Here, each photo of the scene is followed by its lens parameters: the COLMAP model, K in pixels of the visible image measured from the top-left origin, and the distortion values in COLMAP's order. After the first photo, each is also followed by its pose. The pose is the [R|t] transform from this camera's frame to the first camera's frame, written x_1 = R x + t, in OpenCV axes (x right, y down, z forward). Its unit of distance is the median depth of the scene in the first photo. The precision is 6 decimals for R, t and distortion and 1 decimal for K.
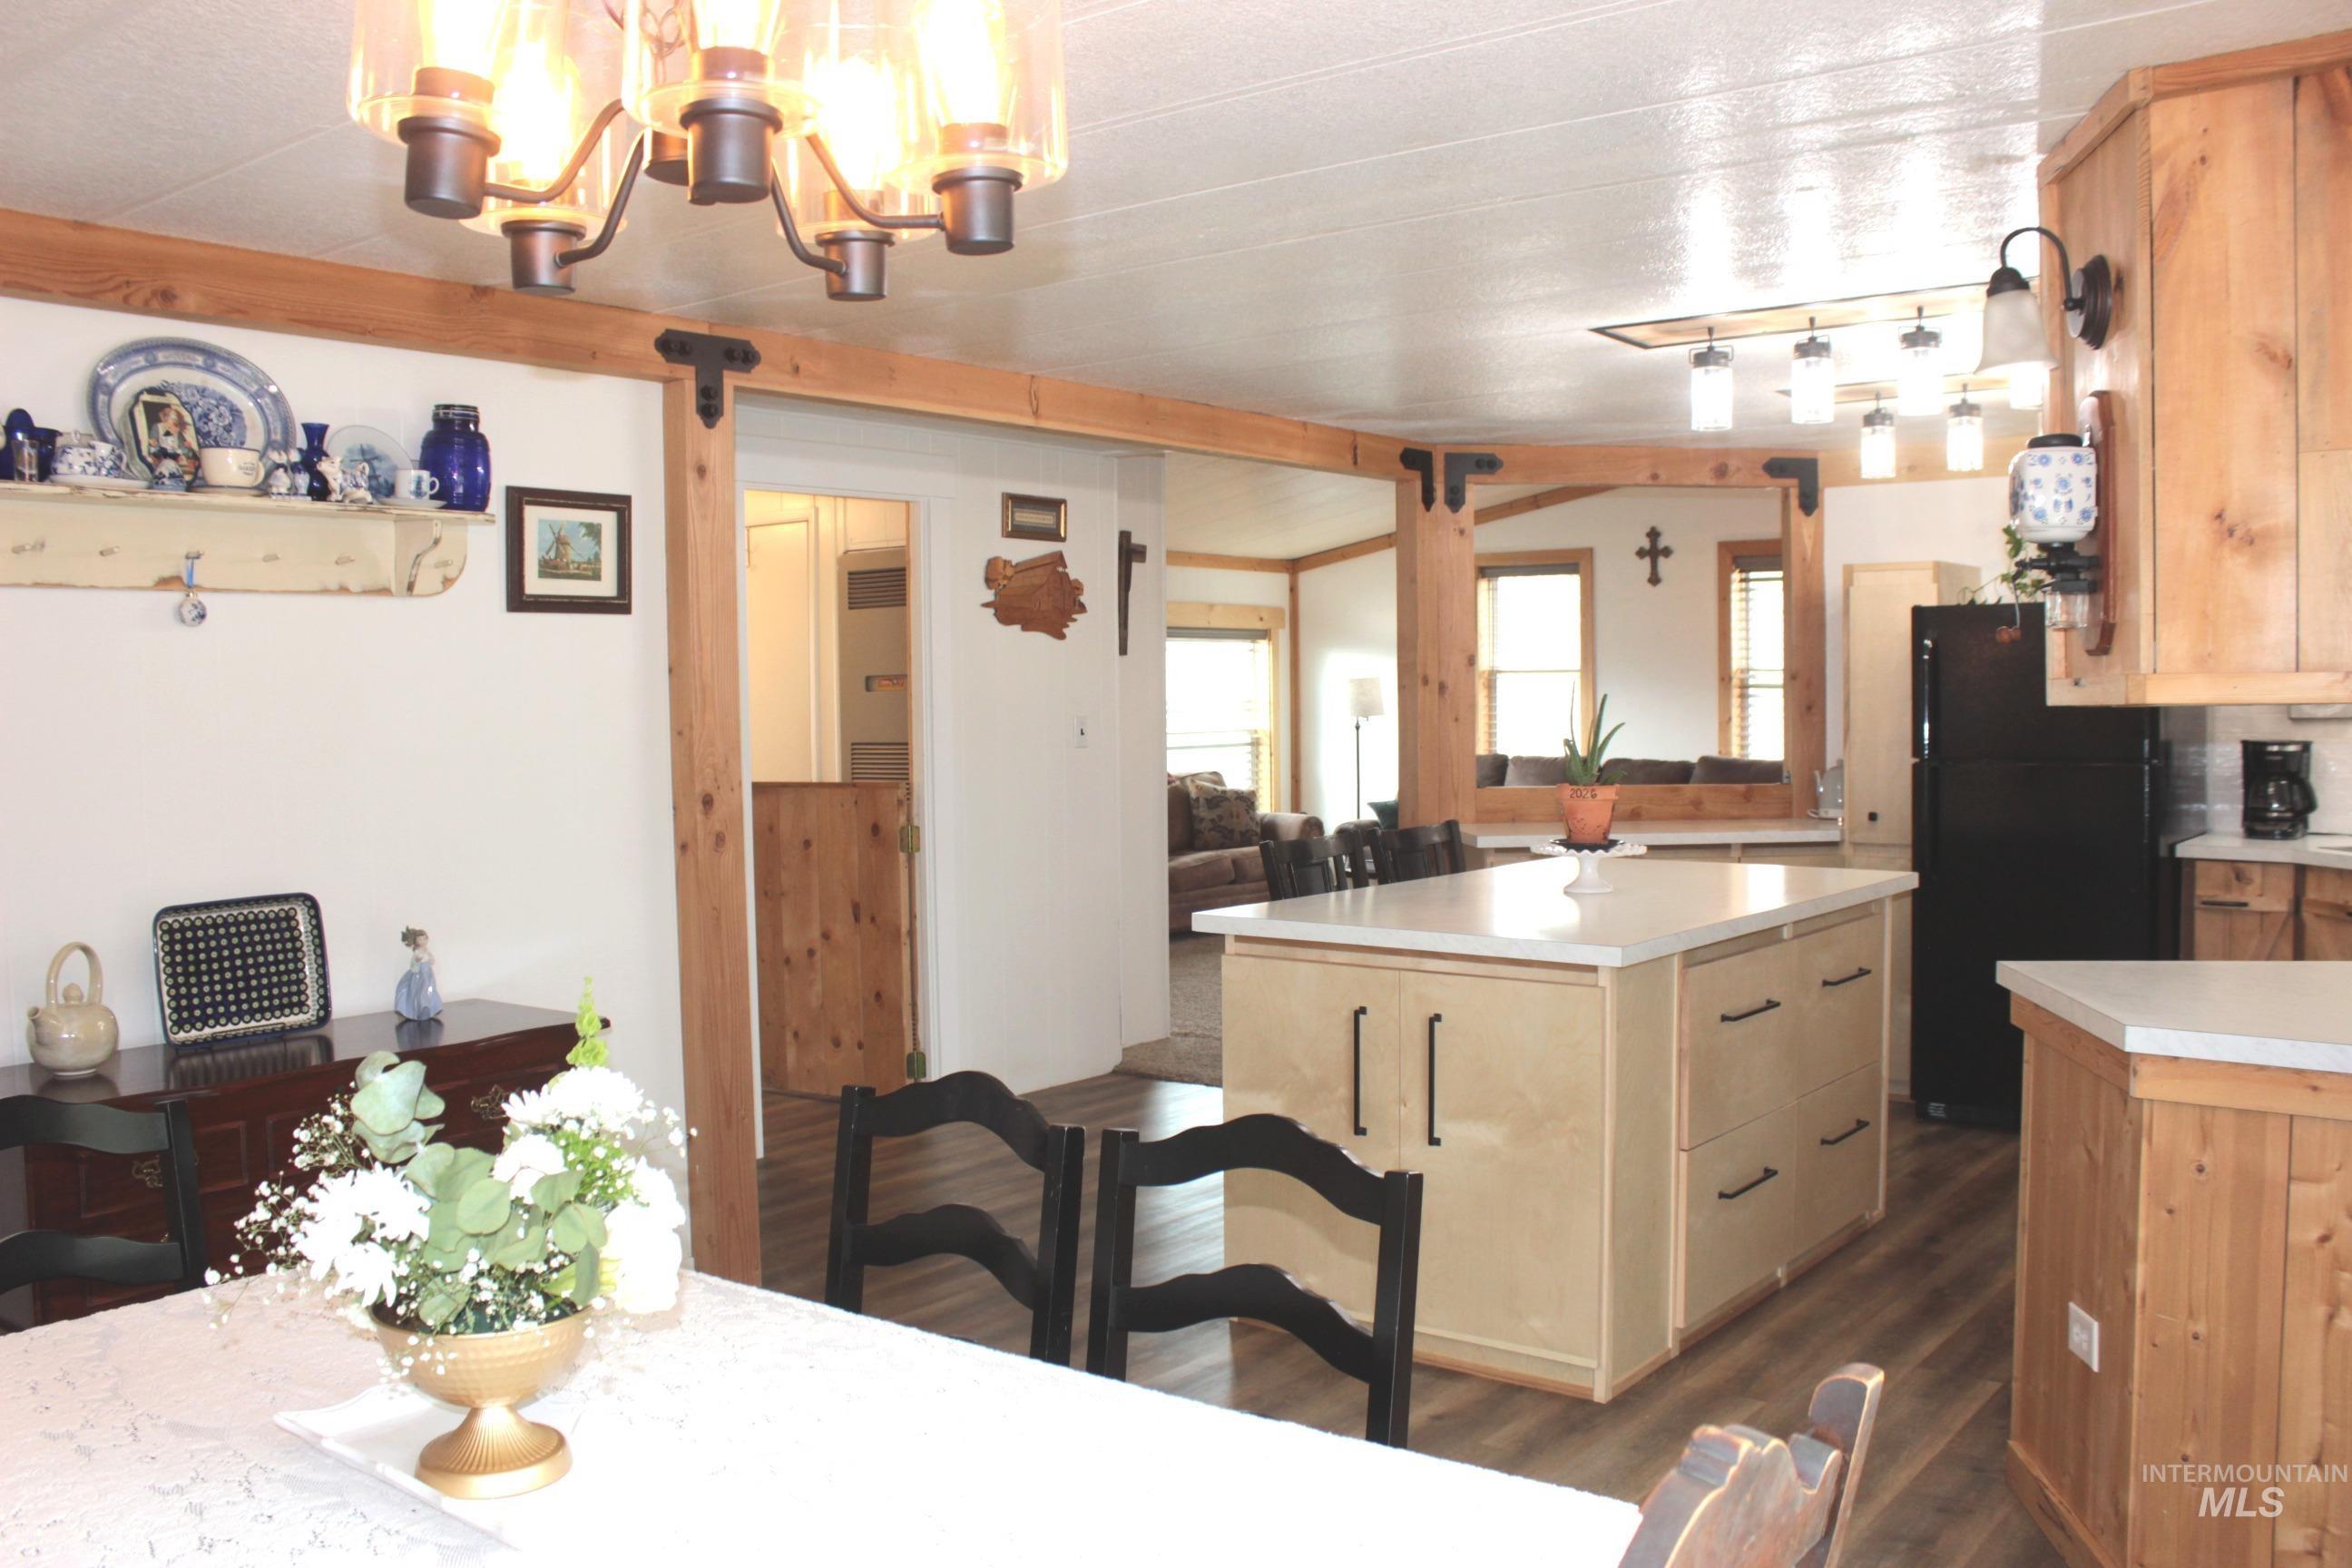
lens RADIAL K [[1979.4, 0, 1188.1], [0, 1979.4, 790.3], [0, 0, 1]] dist [-0.158039, 0.135613]
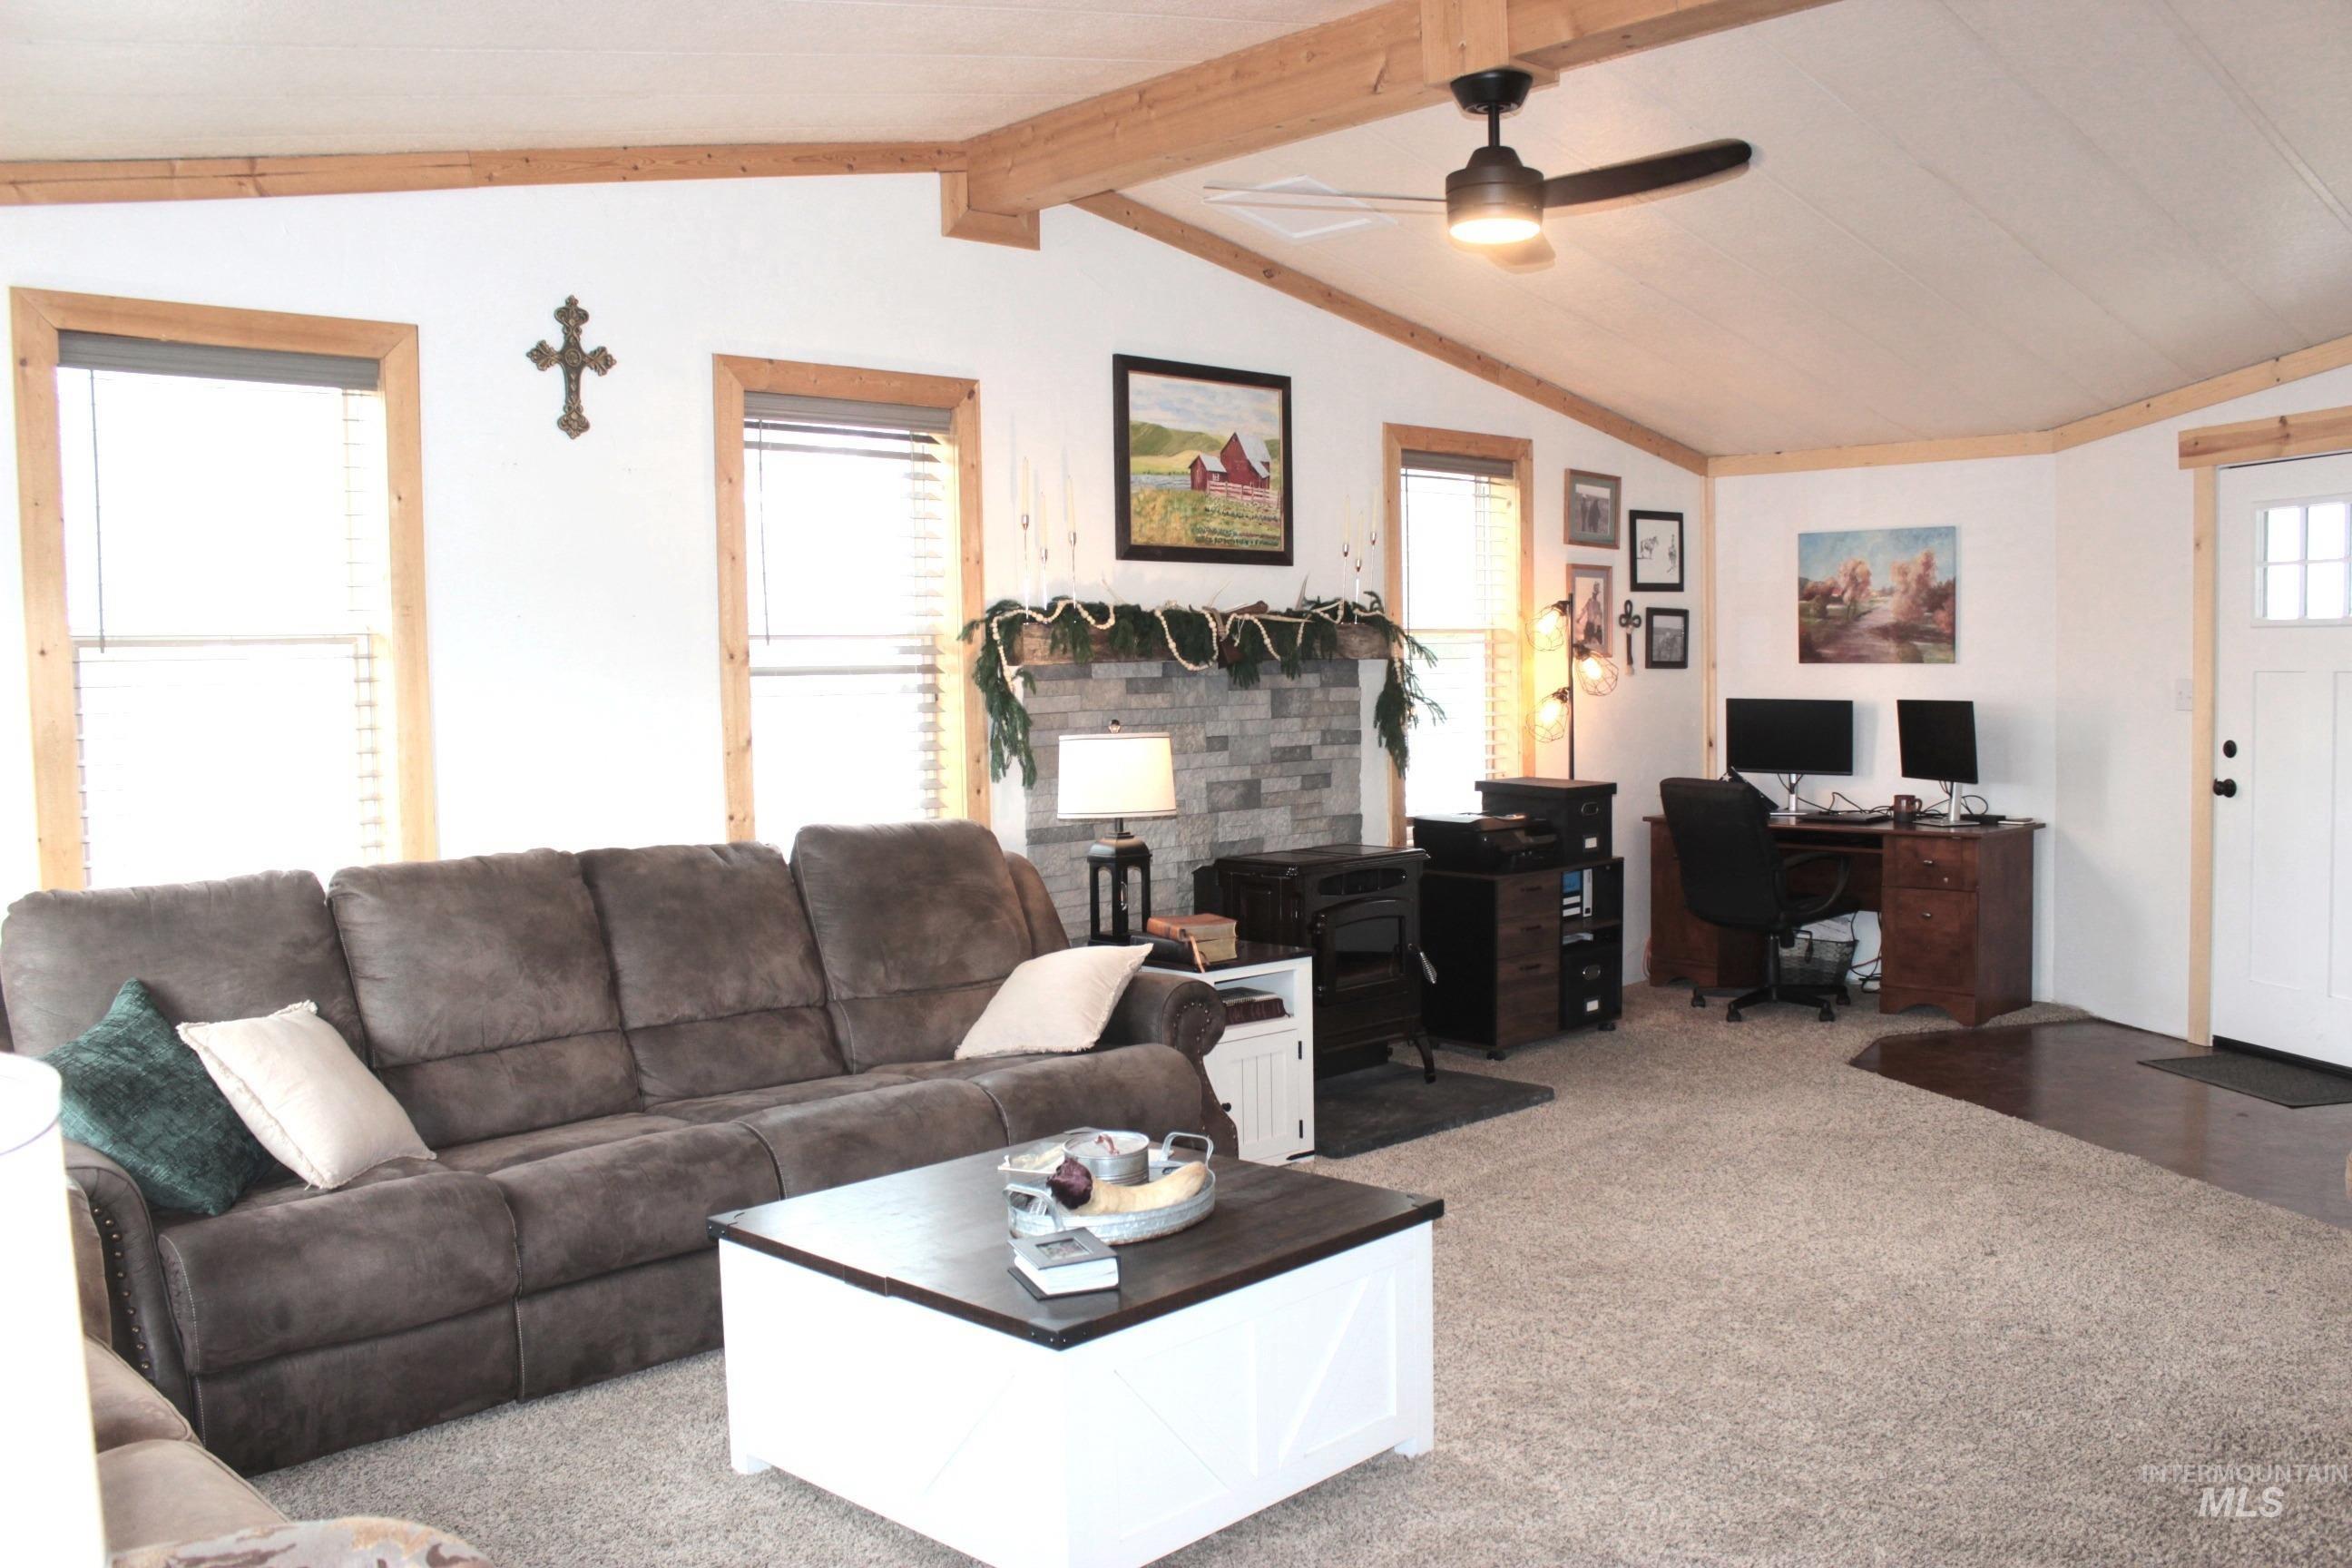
lens RADIAL K [[1979.4, 0, 1228.1], [0, 1979.4, 761.2], [0, 0, 1]] dist [-0.158039, 0.135613]
pose [[0.134821, -0.044348, 0.989877, -0.164064], [0.062865, 0.997368, 0.036122, -0.042108], [-0.988874, 0.057358, 0.137254, 0.829441]]
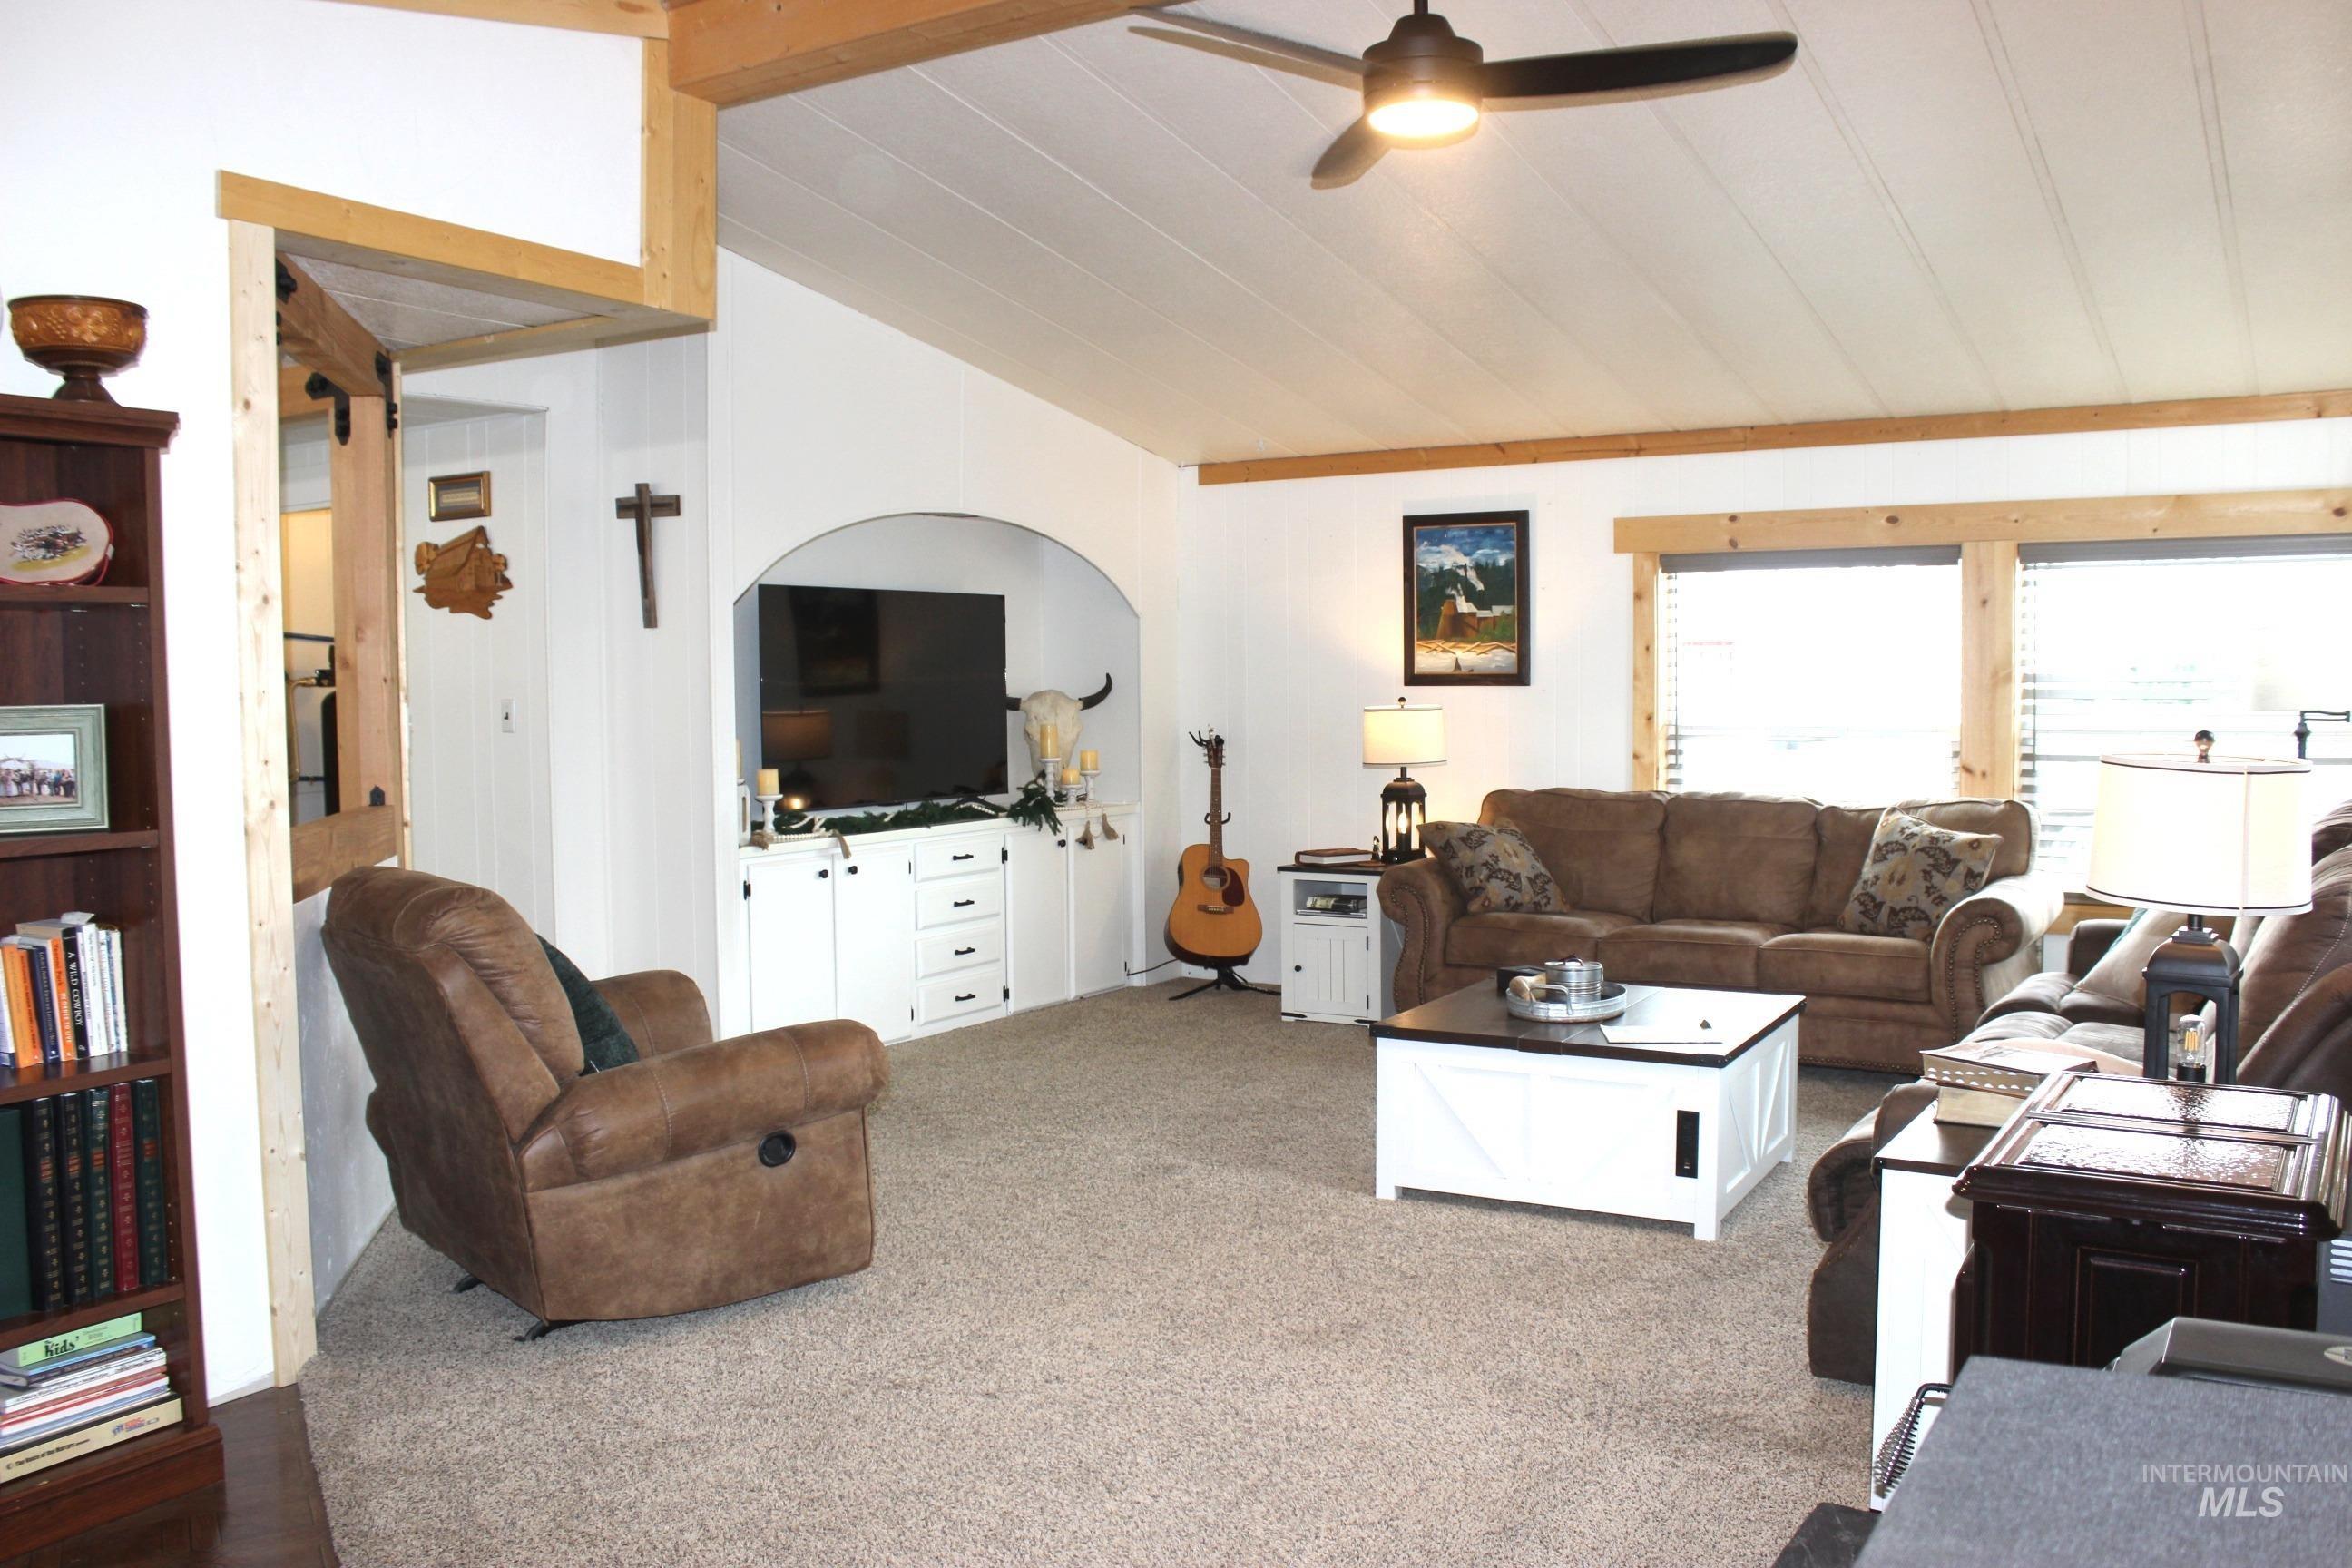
lens RADIAL K [[1979.4, 0, 1179.5], [0, 1979.4, 792.9], [0, 0, 1]] dist [-0.158039, 0.135613]
pose [[0.102129, 0.066487, -0.992547, 0.556003], [-0.038746, 0.997273, 0.062816, -0.039034], [0.994016, 0.032041, 0.104427, 0.753610]]
